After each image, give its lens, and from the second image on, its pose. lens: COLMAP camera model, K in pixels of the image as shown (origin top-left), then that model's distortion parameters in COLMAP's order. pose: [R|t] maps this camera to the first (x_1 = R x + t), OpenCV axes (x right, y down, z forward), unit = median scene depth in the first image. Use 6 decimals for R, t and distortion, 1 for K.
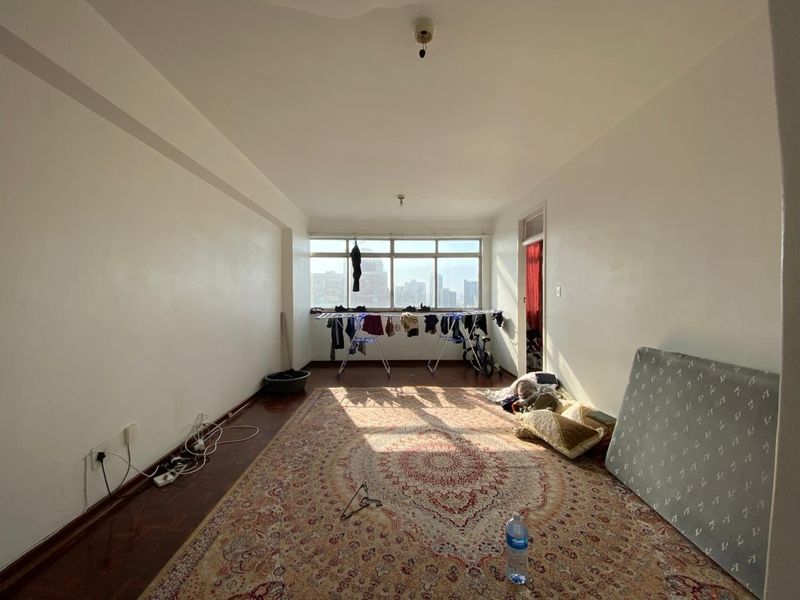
lens RADIAL K [[316.9, 0, 399.3], [0, 316.9, 299.1], [0, 0, 1]] dist [0.003050, -0.014266]
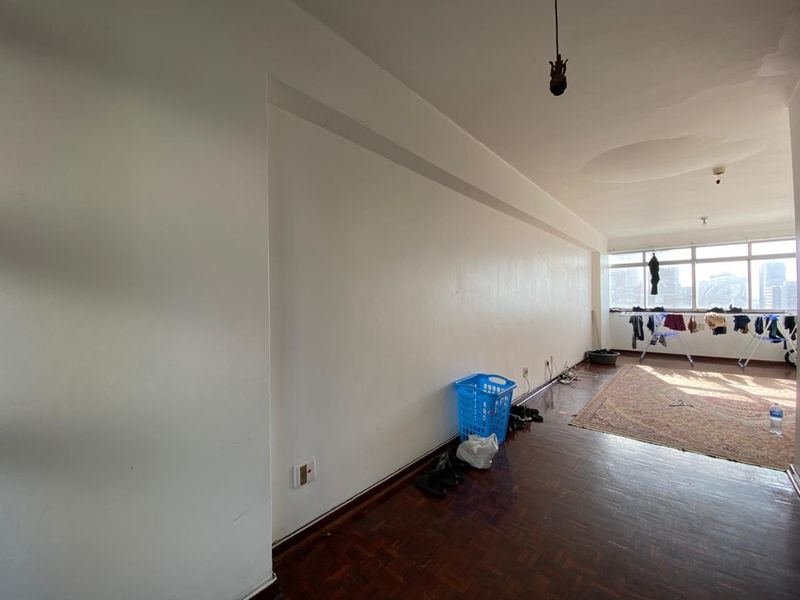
lens RADIAL K [[316.9, 0, 399.3], [0, 316.9, 299.1], [0, 0, 1]] dist [0.003050, -0.014266]
pose [[0.722444, -0.008591, -0.691376, -0.008670], [0.004746, 0.999961, -0.007466, -0.003223], [0.691413, 0.002113, 0.722456, -0.562685]]
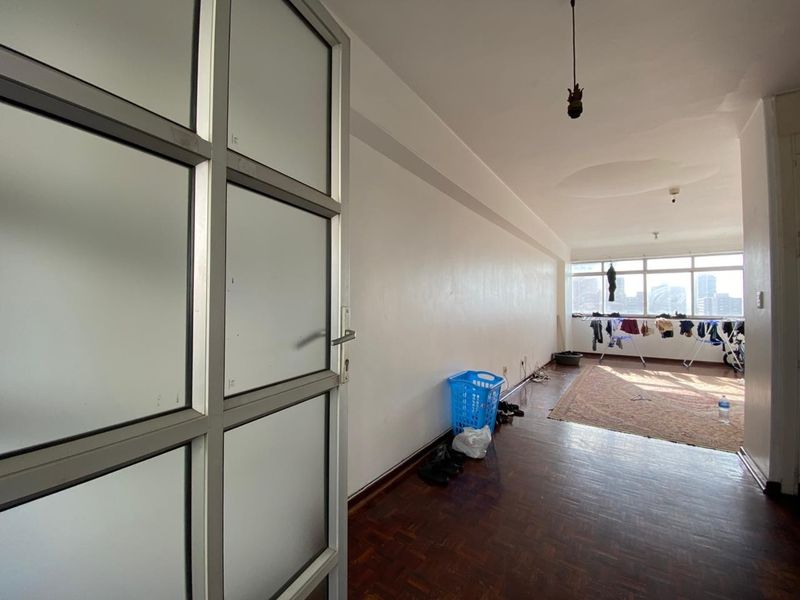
lens RADIAL K [[316.9, 0, 399.3], [0, 316.9, 299.1], [0, 0, 1]] dist [0.003050, -0.014266]
pose [[0.792709, -0.004867, -0.609581, -0.036194], [-0.011274, 0.999680, -0.022642, 0.006289], [0.609496, 0.024821, 0.792401, -0.610315]]
